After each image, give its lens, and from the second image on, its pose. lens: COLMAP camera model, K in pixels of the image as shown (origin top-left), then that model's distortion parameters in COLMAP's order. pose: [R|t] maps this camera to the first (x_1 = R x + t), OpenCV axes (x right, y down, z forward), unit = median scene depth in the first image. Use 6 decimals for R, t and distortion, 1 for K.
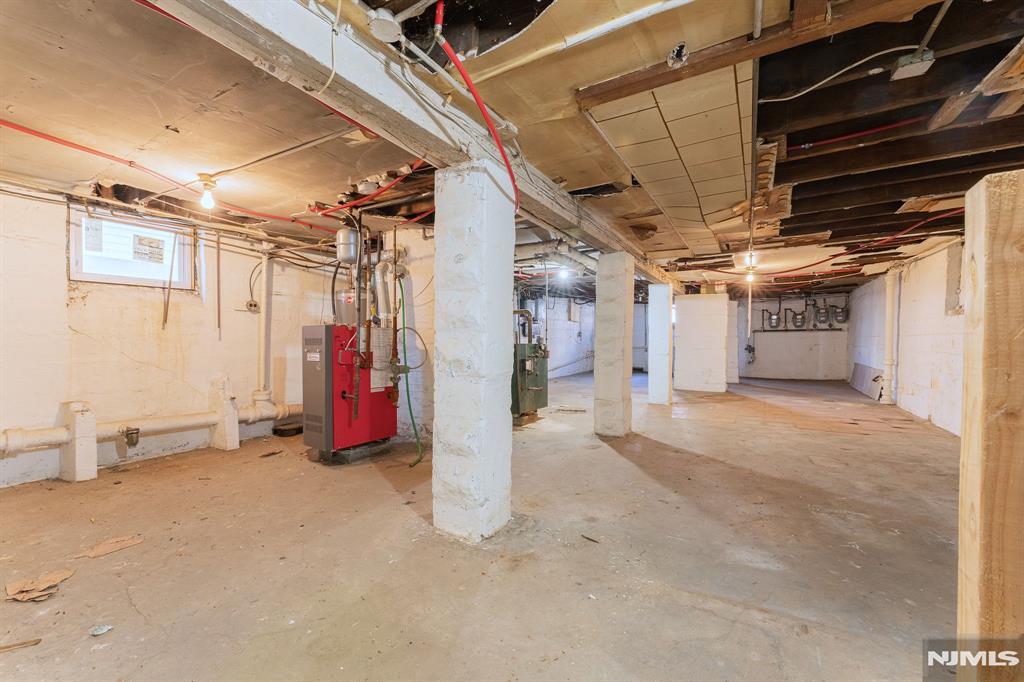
lens RADIAL K [[417.5, 0, 514.3], [0, 417.5, 343.4], [0, 0, 1]] dist [-0.002782, 0.000463]
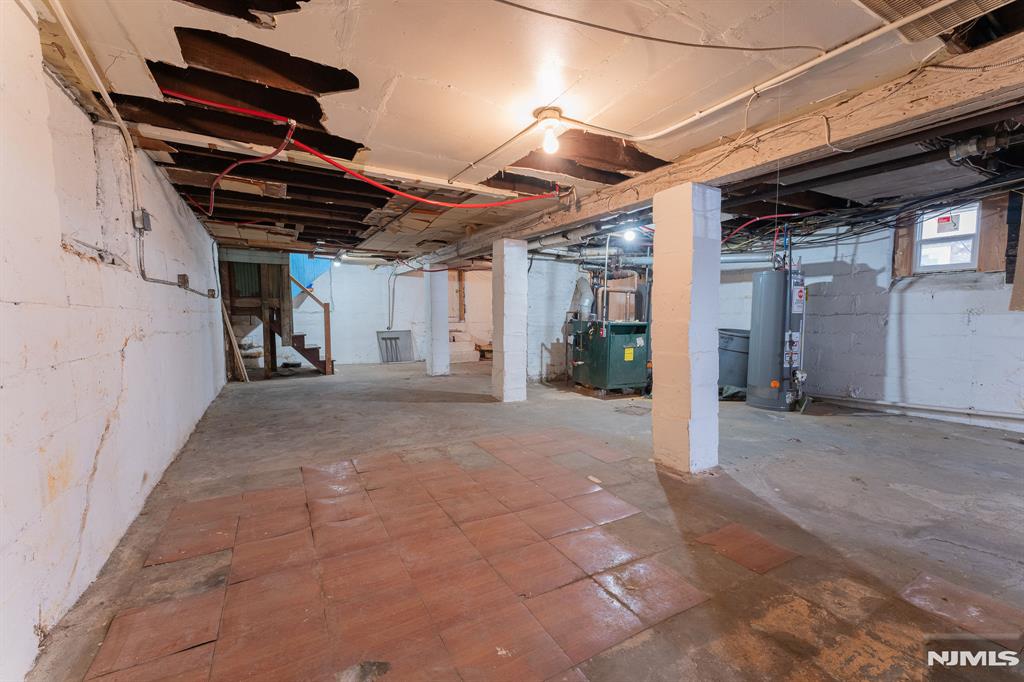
lens RADIAL K [[417.5, 0, 509.4], [0, 417.5, 344.9], [0, 0, 1]] dist [-0.002782, 0.000463]
pose [[-0.497713, 0.060684, -0.865217, 1.048199], [-0.009997, 0.997082, 0.075683, -0.017389], [0.867284, 0.046318, -0.495654, 1.343715]]
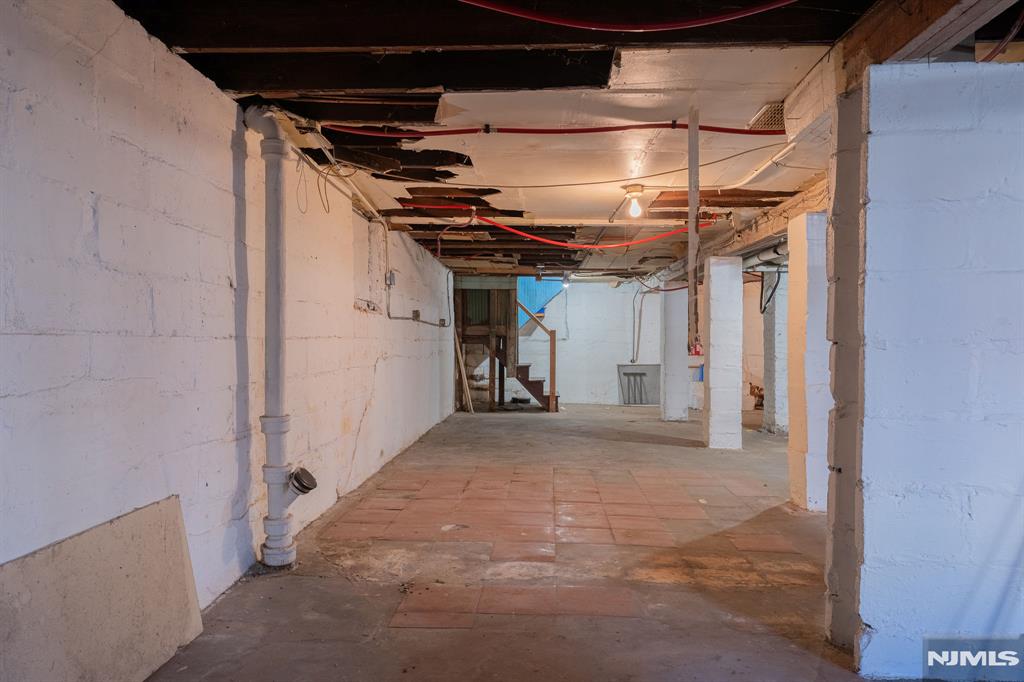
lens RADIAL K [[693.7, 0, 511.0], [0, 693.7, 345.4], [0, 0, 1]] dist [0.012020, 0.001260]
pose [[-0.883486, -0.004416, -0.468437, 1.202266], [-0.011376, 0.999863, 0.012030, -0.023925], [0.468320, 0.015958, -0.883415, 1.861291]]
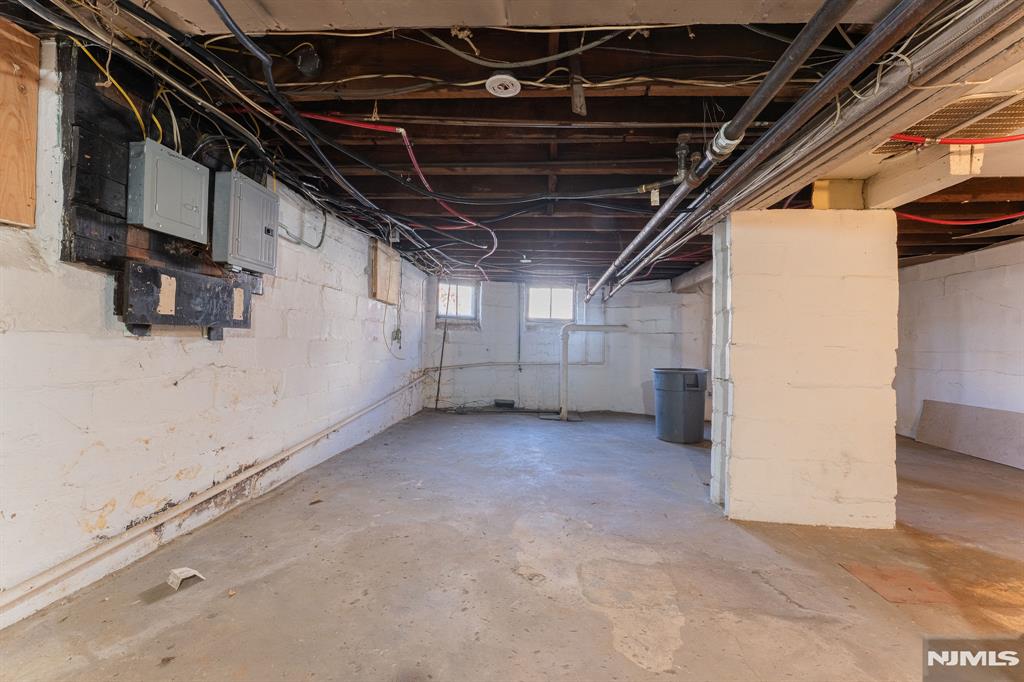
lens RADIAL K [[417.5, 0, 515.6], [0, 417.5, 343.2], [0, 0, 1]] dist [-0.002782, 0.000463]
pose [[0.895546, 0.020471, 0.444497, 0.174973], [-0.013296, 0.999726, -0.019255, -0.015187], [-0.444769, 0.011334, 0.895573, 1.303320]]
